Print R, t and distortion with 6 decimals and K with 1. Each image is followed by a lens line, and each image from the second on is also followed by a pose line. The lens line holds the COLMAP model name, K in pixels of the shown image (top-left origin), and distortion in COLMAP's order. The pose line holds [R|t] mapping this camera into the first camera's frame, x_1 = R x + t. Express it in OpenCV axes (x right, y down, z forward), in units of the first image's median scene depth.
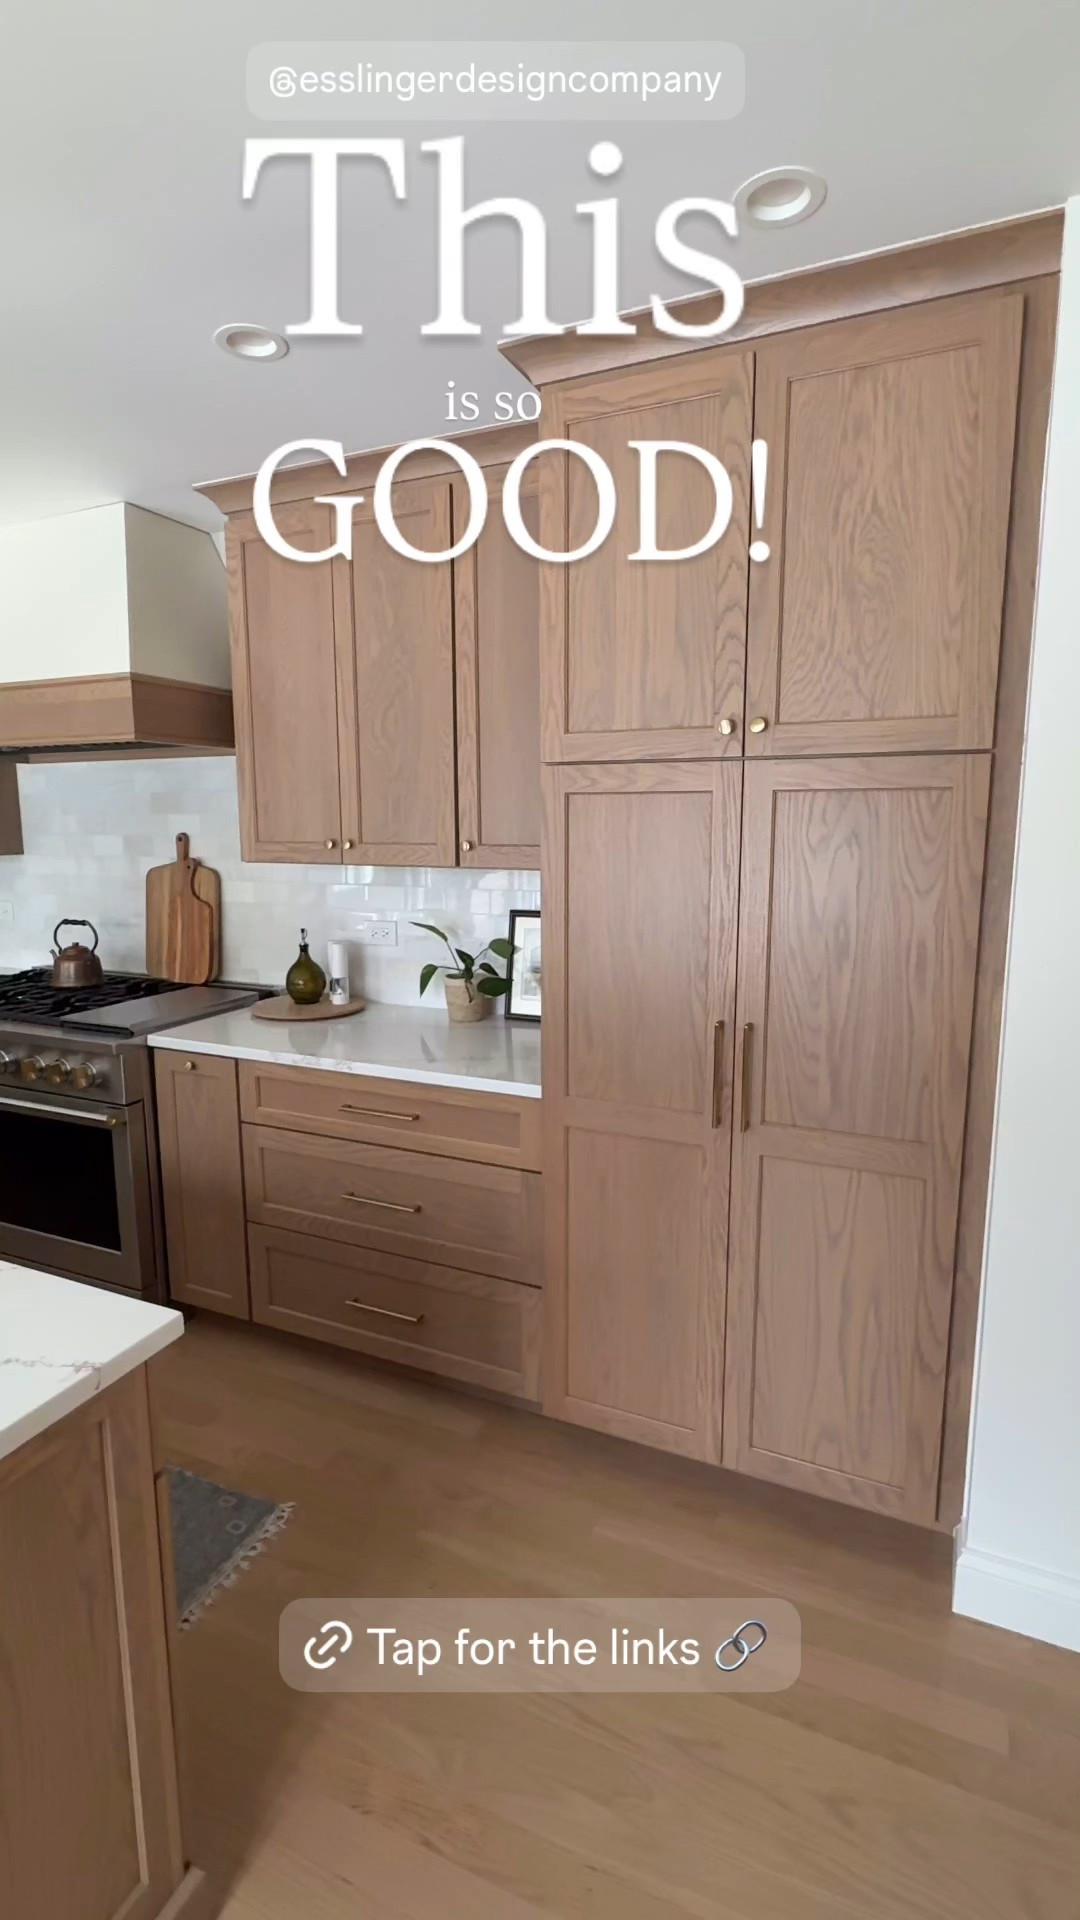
lens RADIAL K [[901.4, 0, 540.6], [0, 901.4, 957.0], [0, 0, 1]] dist [-0.000392, -0.000940]
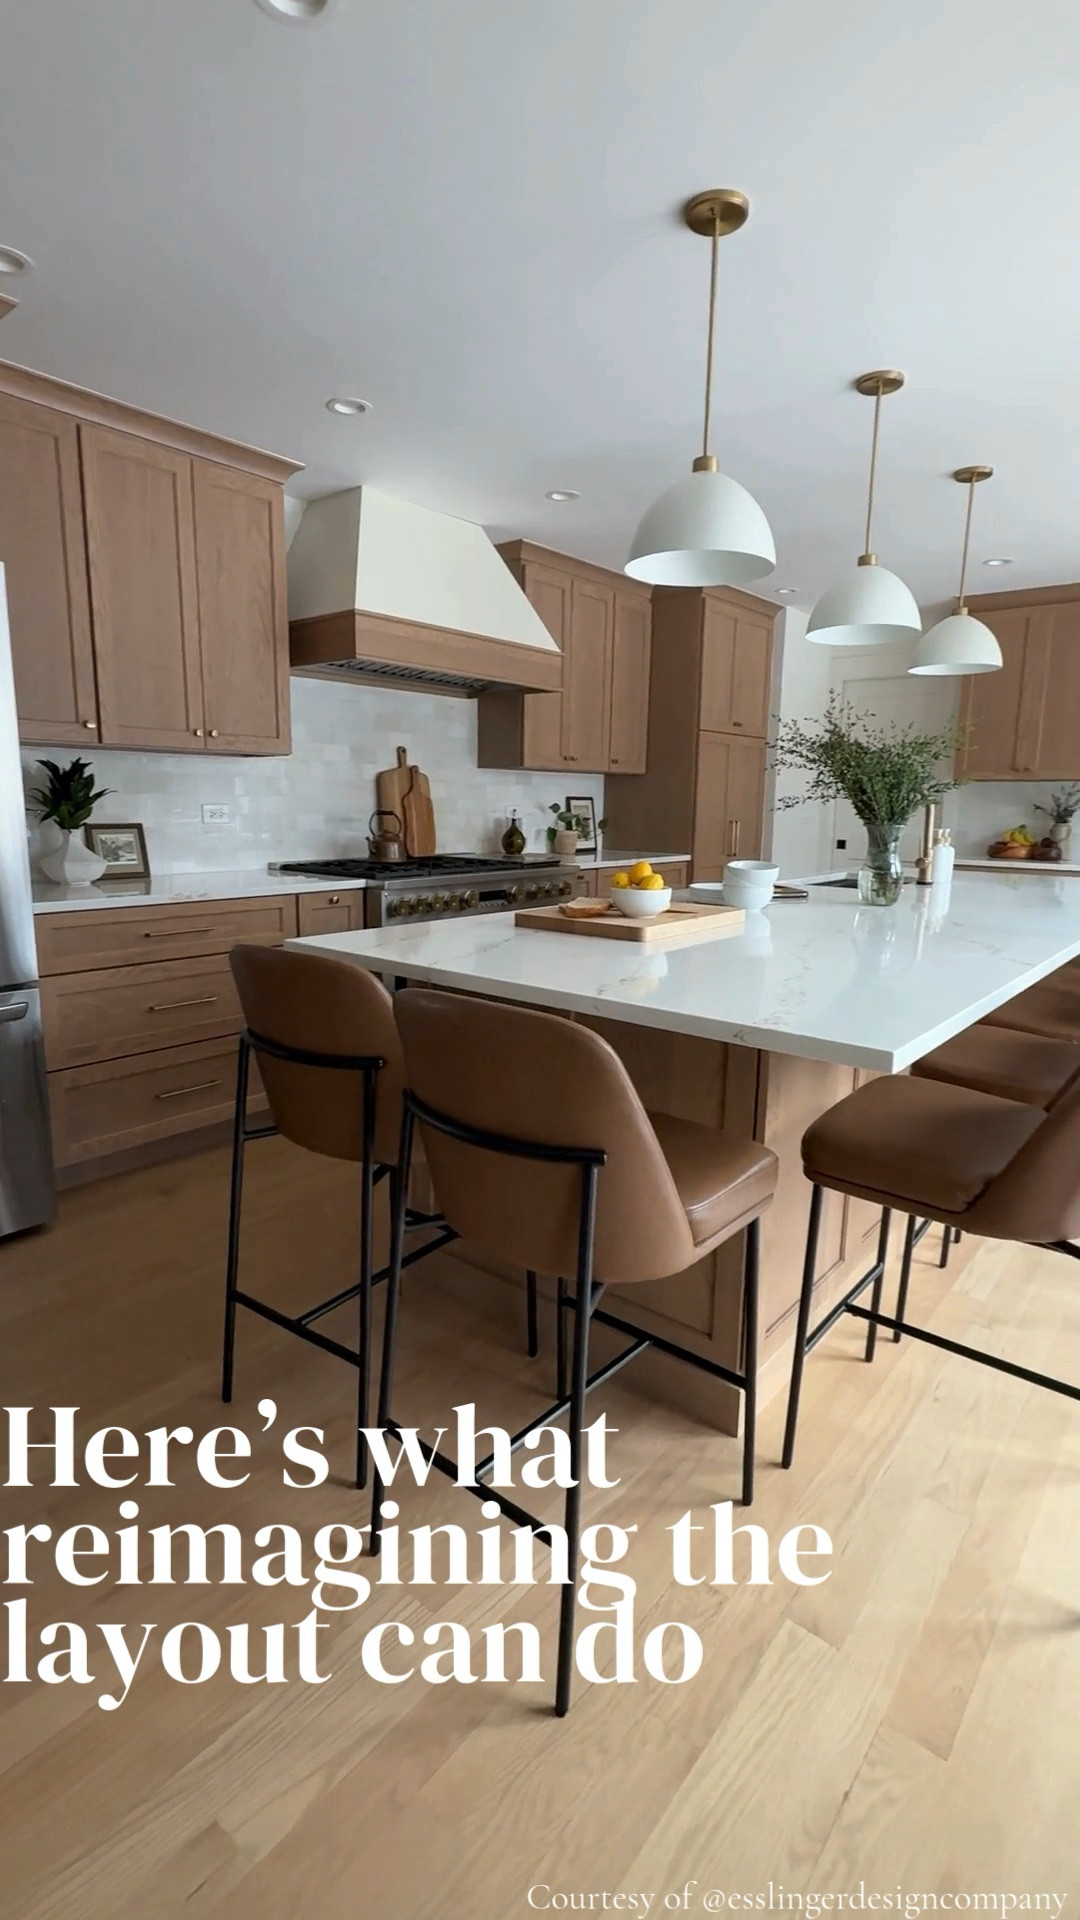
lens RADIAL K [[901.4, 0, 538.1], [0, 901.4, 958.5], [0, 0, 1]] dist [-0.000392, -0.000940]
pose [[0.272469, -0.163324, 0.948201, -1.661988], [0.131491, 0.982562, 0.131458, 0.023584], [-0.953137, 0.088862, 0.289193, 0.439734]]
